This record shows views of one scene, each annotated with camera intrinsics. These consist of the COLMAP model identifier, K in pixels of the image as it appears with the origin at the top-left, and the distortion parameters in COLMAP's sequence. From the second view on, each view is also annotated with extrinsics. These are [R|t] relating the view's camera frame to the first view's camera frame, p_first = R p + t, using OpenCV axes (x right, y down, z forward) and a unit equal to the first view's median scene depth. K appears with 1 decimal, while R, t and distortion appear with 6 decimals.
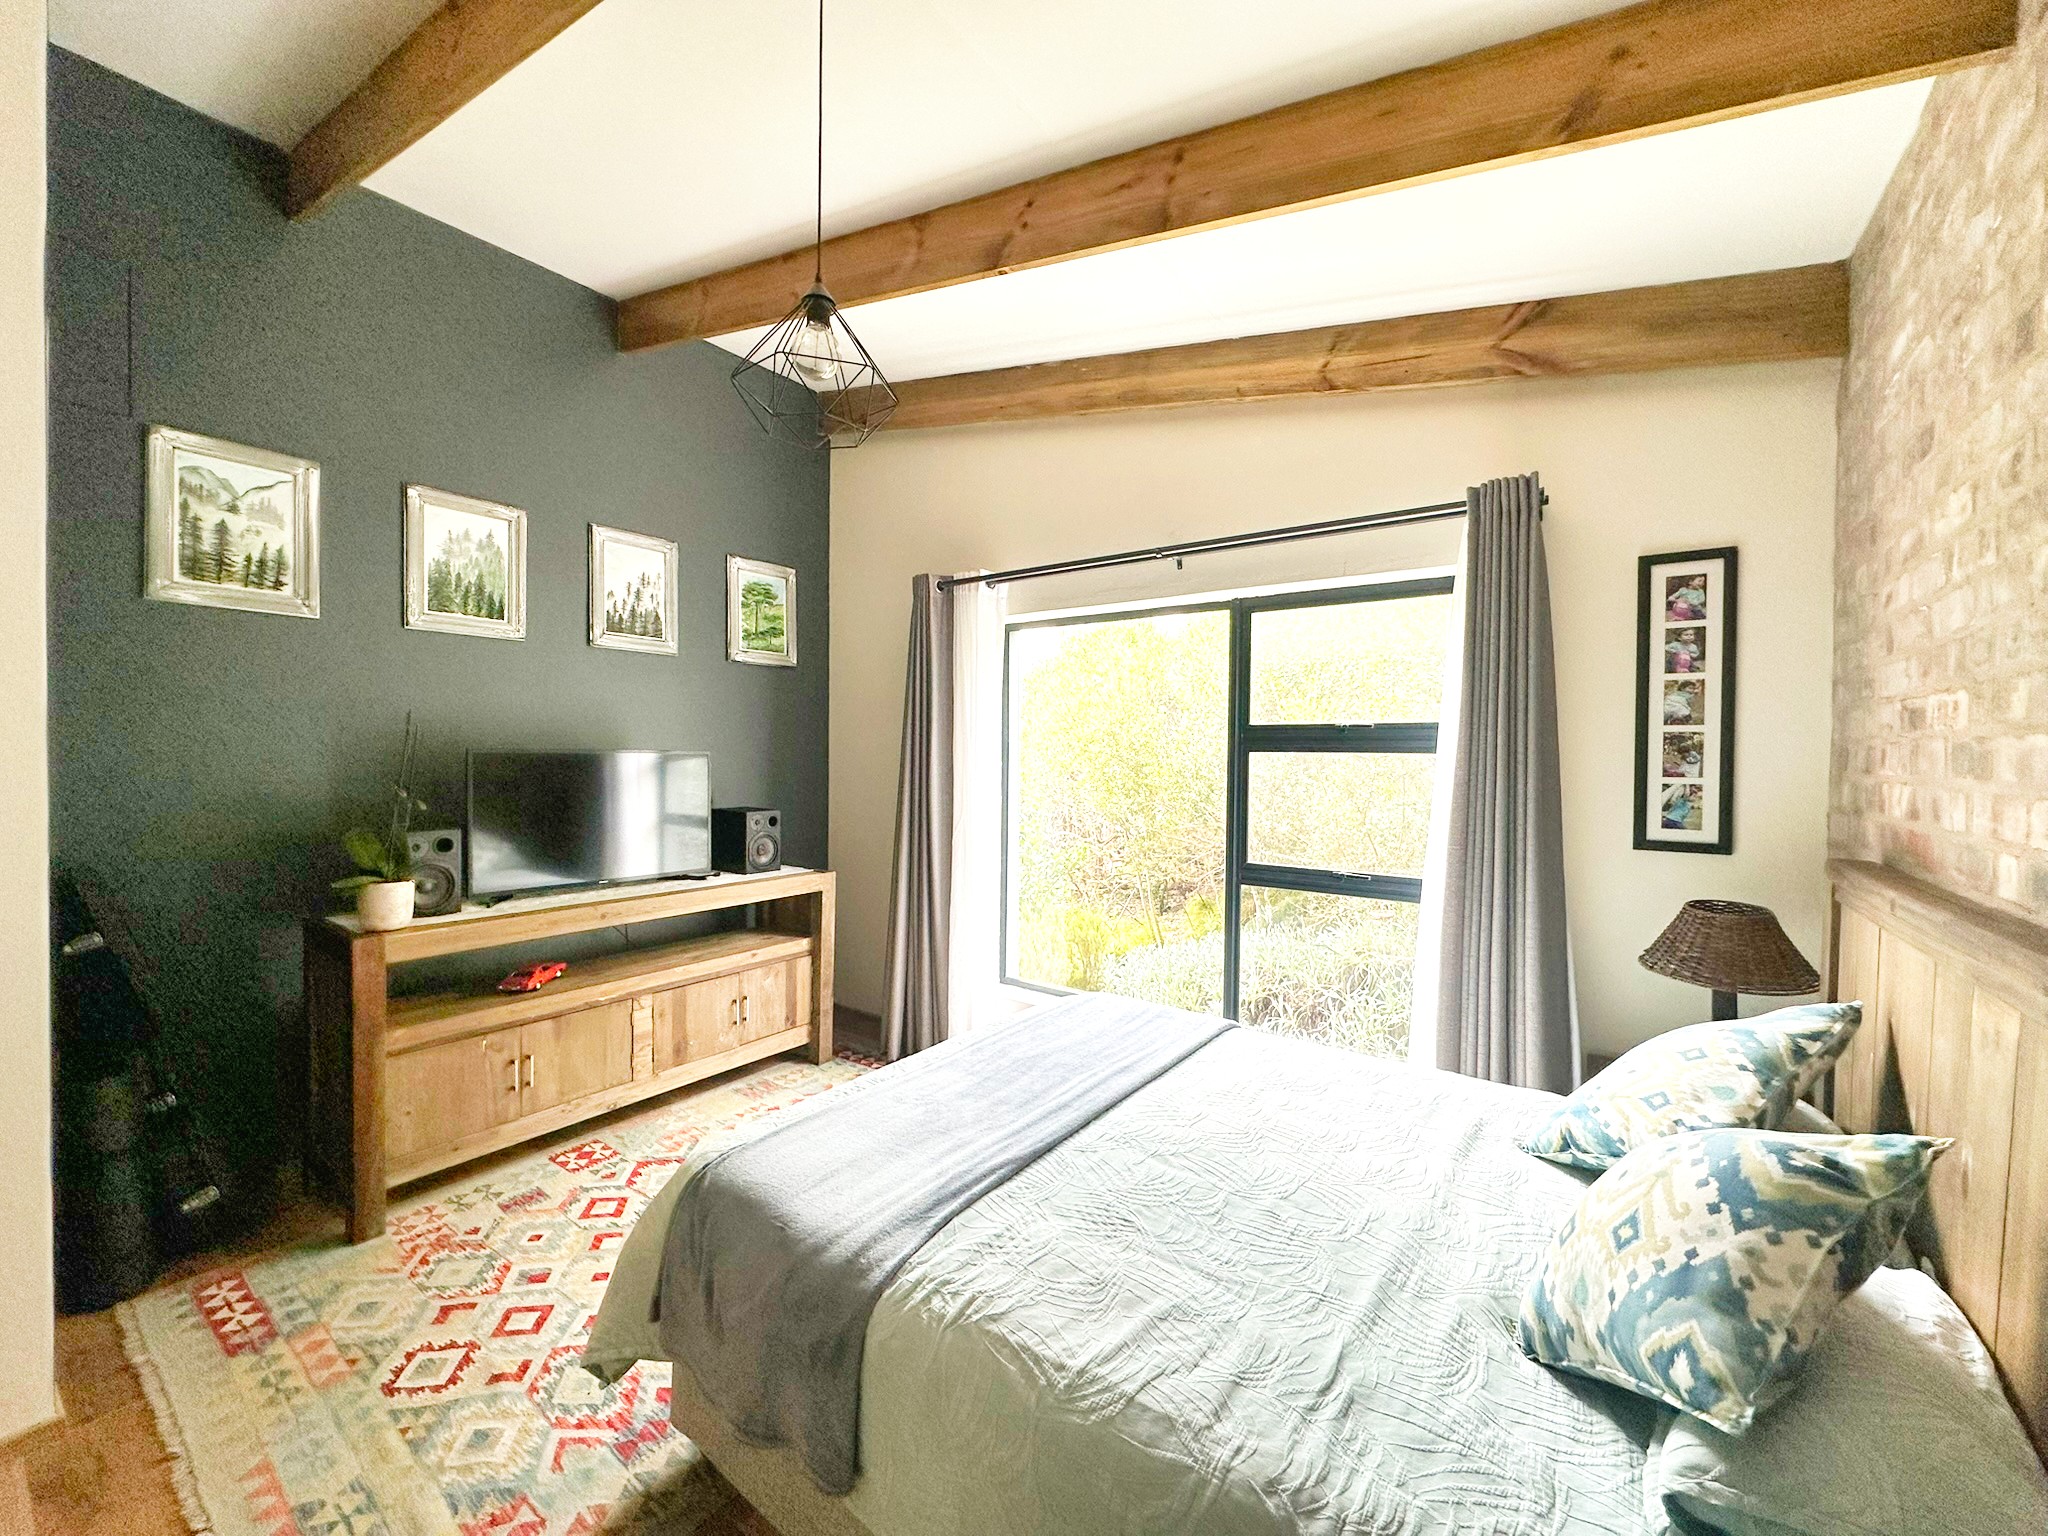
lens RADIAL K [[815.9, 0, 1021.0], [0, 815.9, 768.2], [0, 0, 1]] dist [-0.001030, 0.000156]
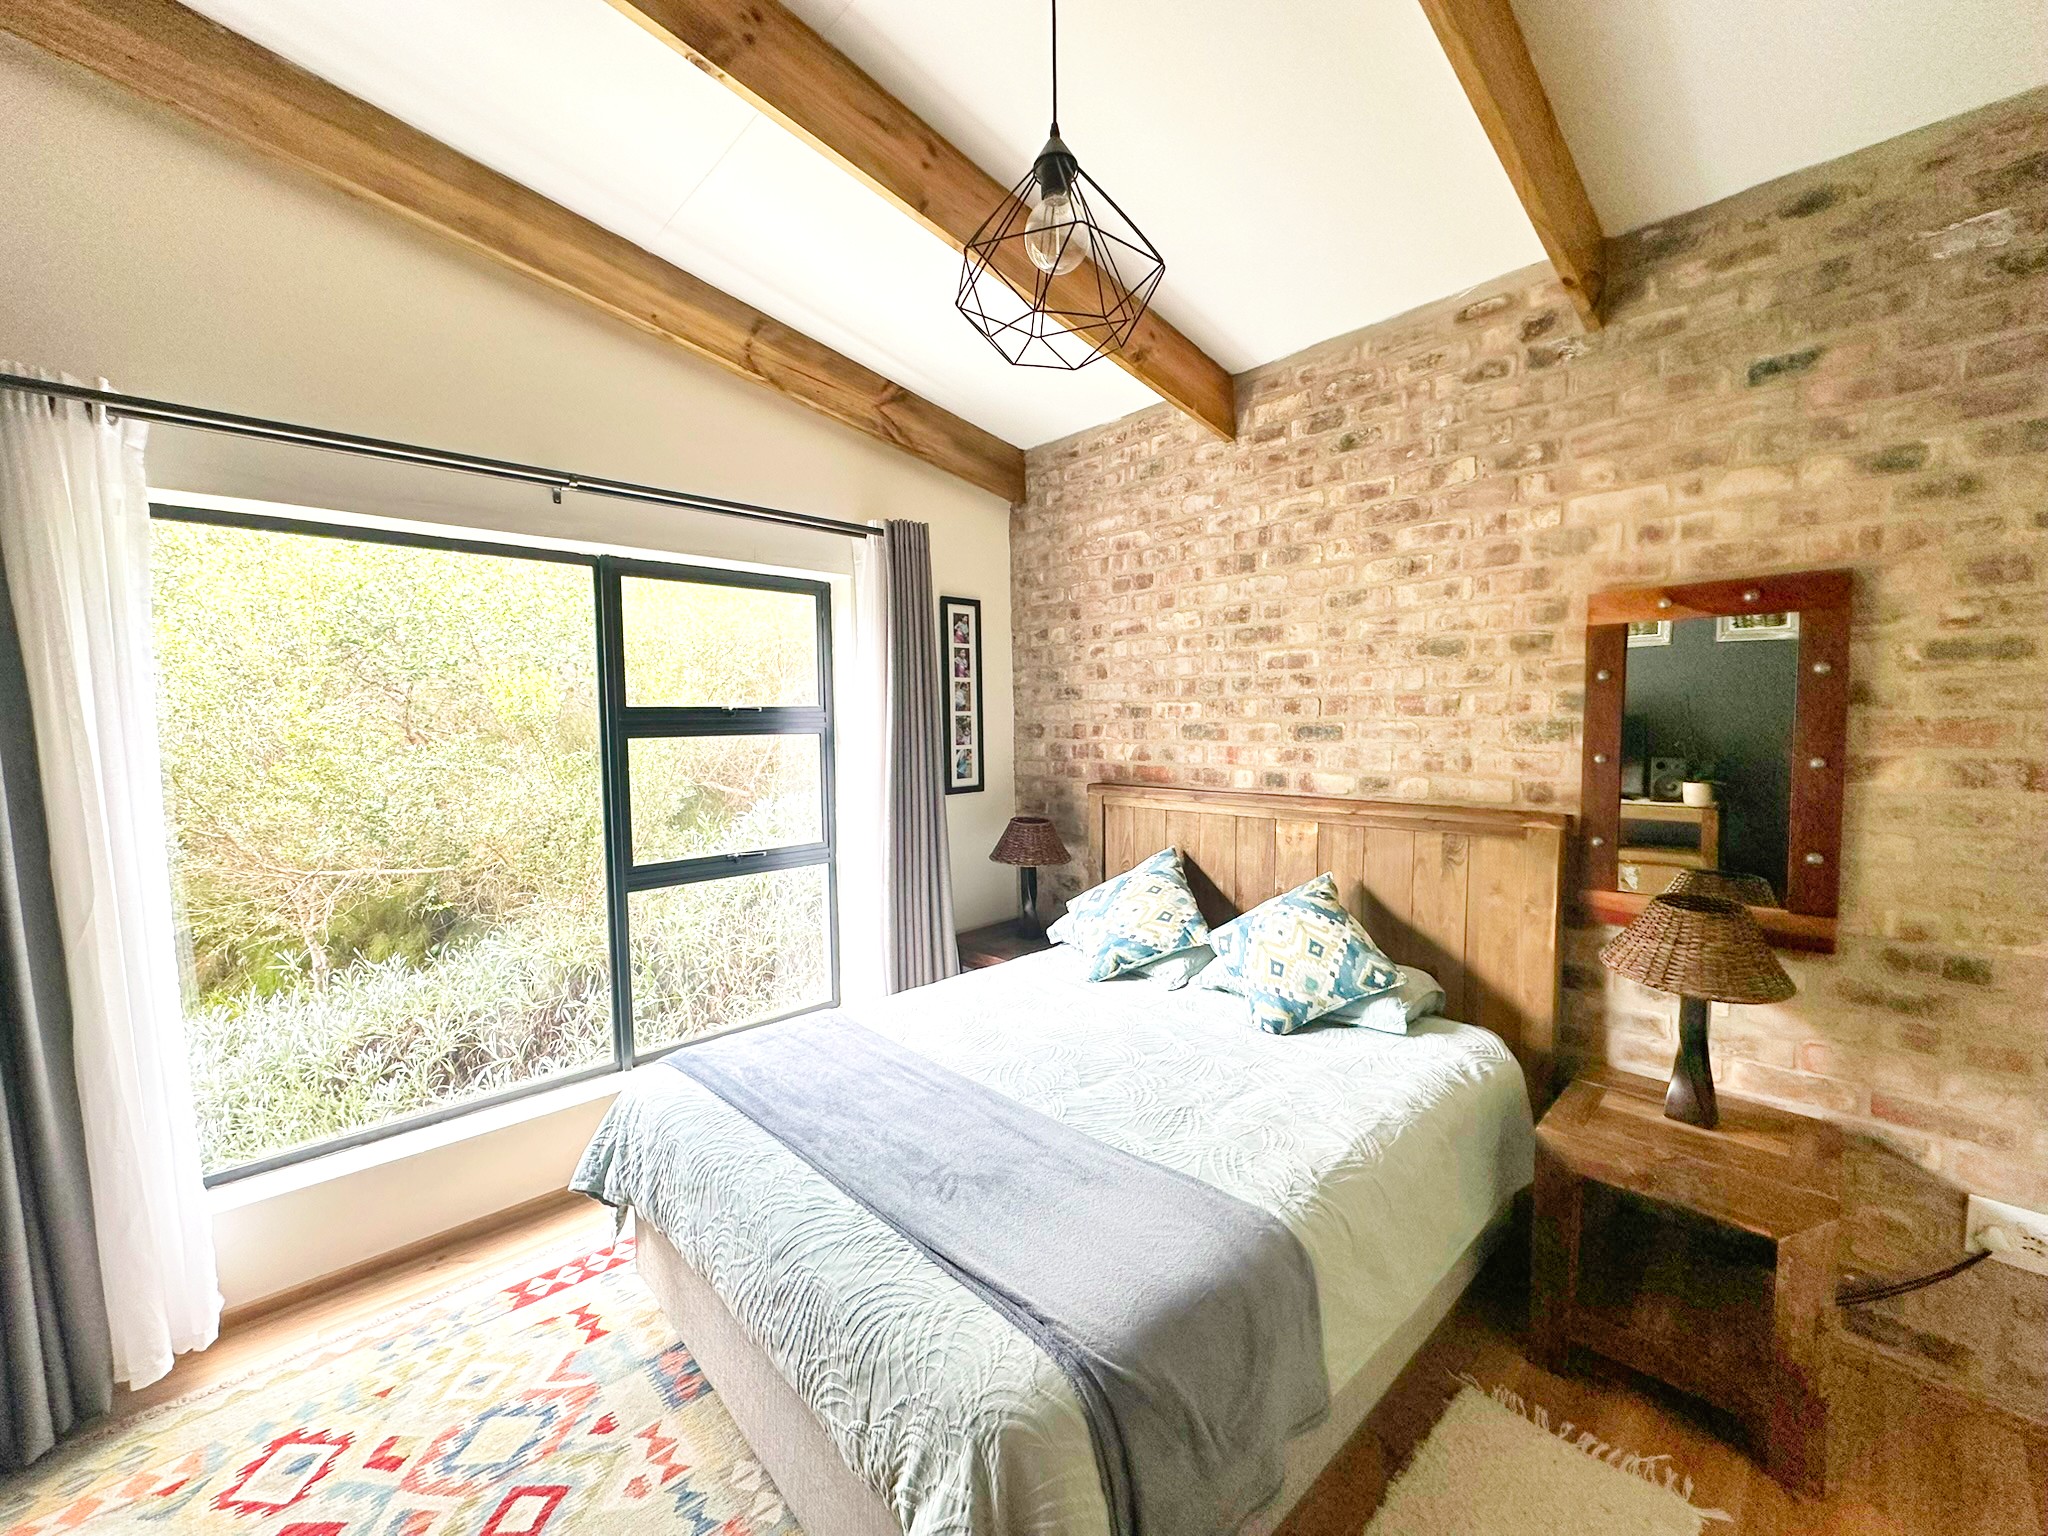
lens RADIAL K [[815.9, 0, 1021.0], [0, 815.9, 768.2], [0, 0, 1]] dist [-0.001030, 0.000156]
pose [[0.186007, -0.071902, 0.979914, -0.684419], [0.034230, 0.997188, 0.066672, -0.043785], [-0.981952, 0.021141, 0.187945, 0.597894]]
